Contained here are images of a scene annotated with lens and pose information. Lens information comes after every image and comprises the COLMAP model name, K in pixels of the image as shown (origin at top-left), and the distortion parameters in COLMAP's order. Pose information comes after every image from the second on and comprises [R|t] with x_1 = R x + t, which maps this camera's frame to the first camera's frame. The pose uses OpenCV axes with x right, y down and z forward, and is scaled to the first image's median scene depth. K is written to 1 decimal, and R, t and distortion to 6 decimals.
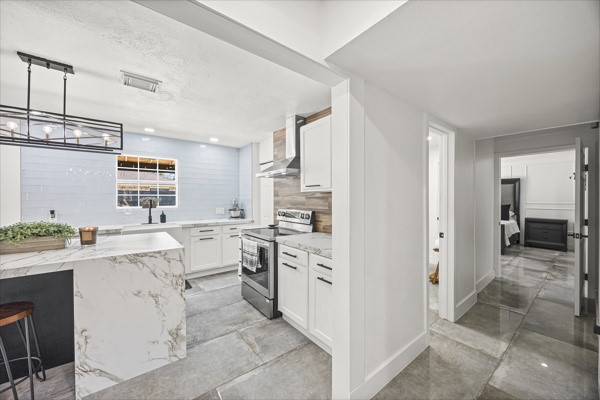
lens RADIAL K [[229.1, 0, 298.6], [0, 229.1, 200.3], [0, 0, 1]] dist [-0.000293, 0.000122]
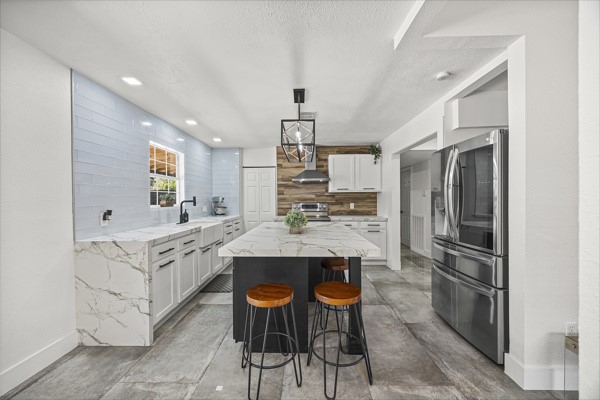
lens RADIAL K [[229.1, 0, 298.6], [0, 229.1, 200.3], [0, 0, 1]] dist [-0.000293, 0.000122]
pose [[-0.618135, 0.006070, -0.786048, 0.094977], [0.004873, 0.999981, 0.003889, 0.008649], [0.786057, -0.001426, -0.618153, 1.818425]]
